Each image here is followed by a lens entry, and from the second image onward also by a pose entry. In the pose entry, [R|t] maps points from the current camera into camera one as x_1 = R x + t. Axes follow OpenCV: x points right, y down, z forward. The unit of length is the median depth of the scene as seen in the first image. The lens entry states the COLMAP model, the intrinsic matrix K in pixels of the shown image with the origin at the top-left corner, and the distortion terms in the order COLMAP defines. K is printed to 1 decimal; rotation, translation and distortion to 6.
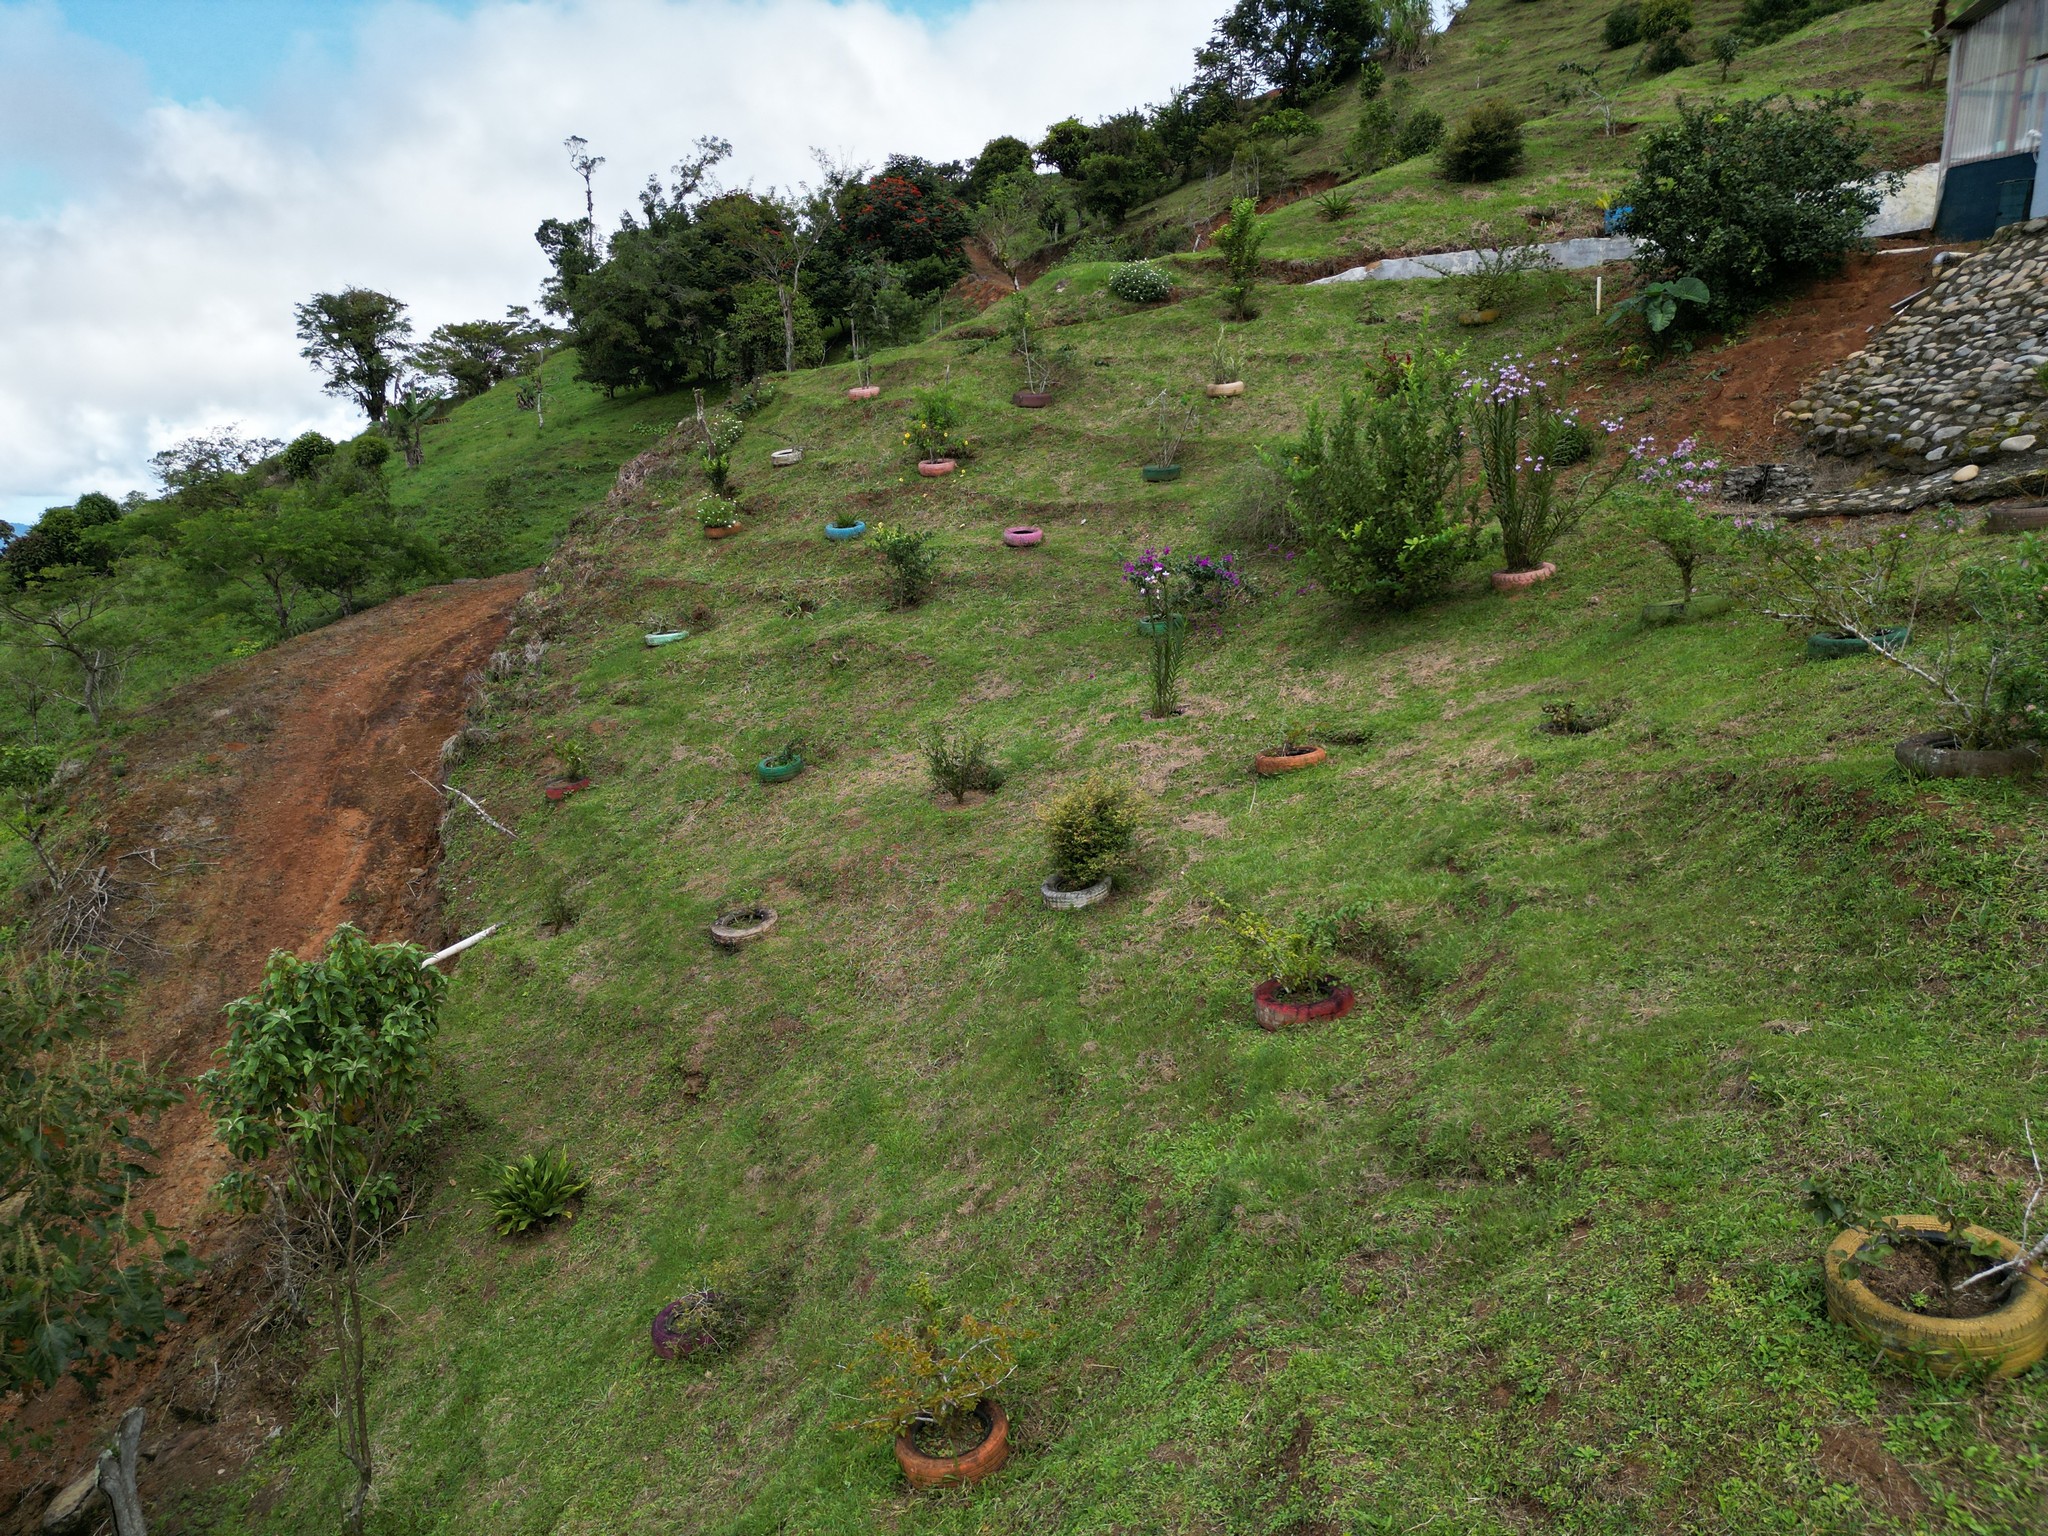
lens RADIAL K [[1441.6, 0, 1024.0], [0, 1441.6, 768.0], [0, 0, 1]] dist [0.078733, -0.083725]
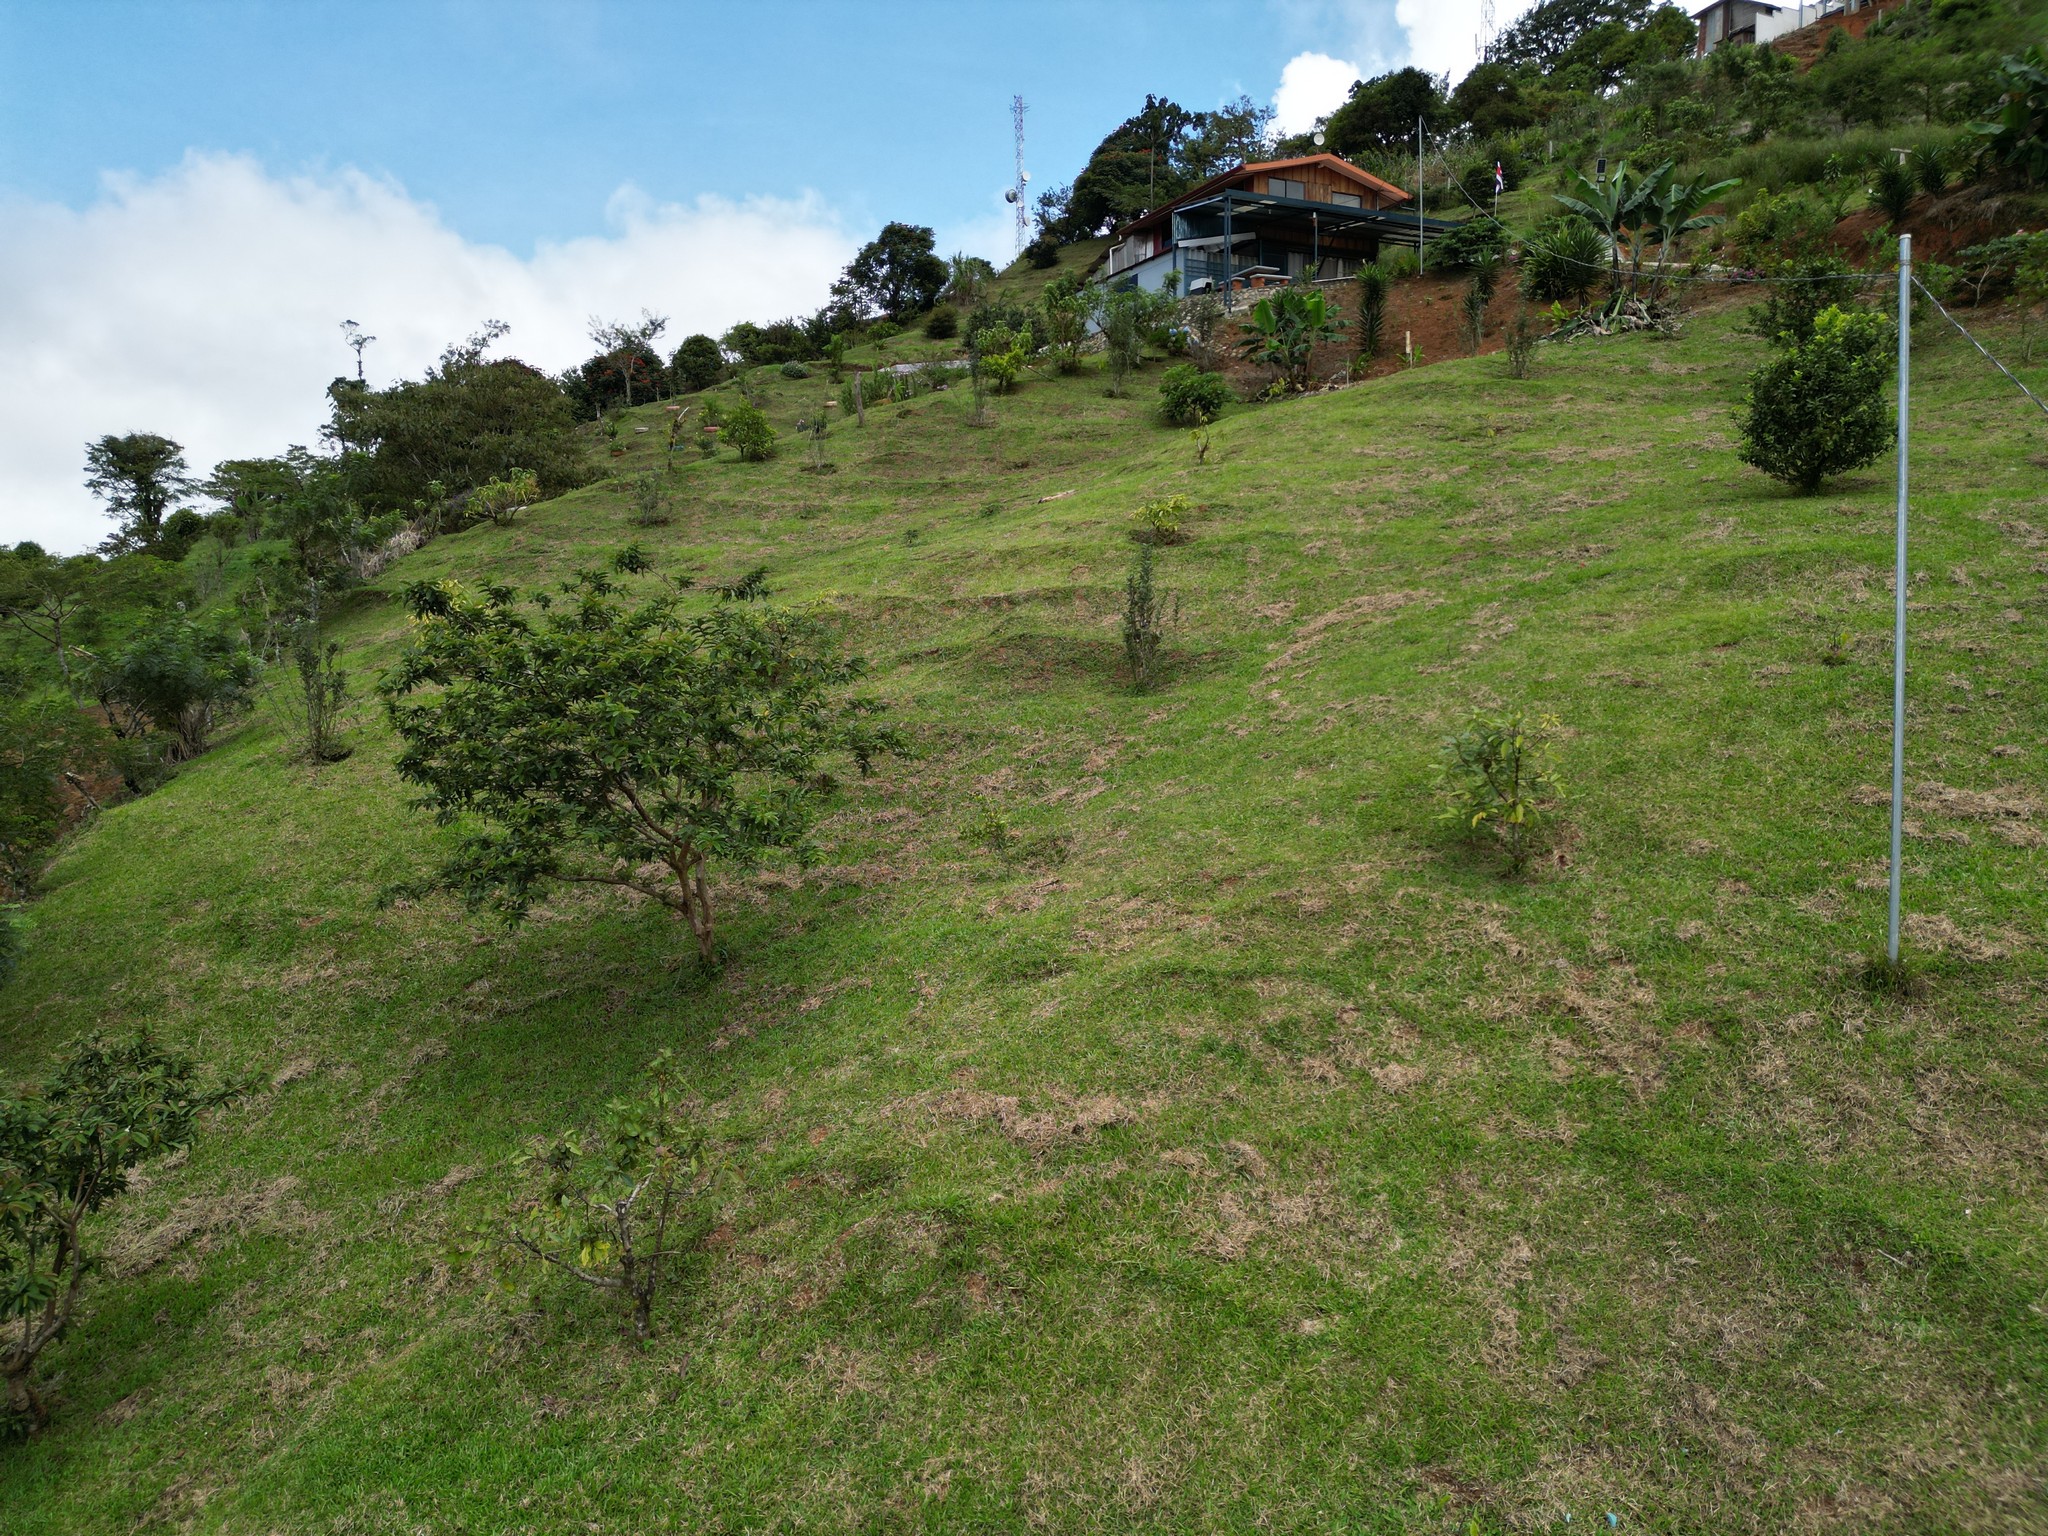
lens RADIAL K [[1448.3, 0, 1020.7], [0, 1448.3, 762.9], [0, 0, 1]] dist [0.079718, -0.091417]
pose [[0.975320, -0.017022, 0.220140, -0.026035], [0.048771, 0.989005, -0.139606, 0.180073], [-0.215343, 0.146897, 0.965427, -0.352419]]
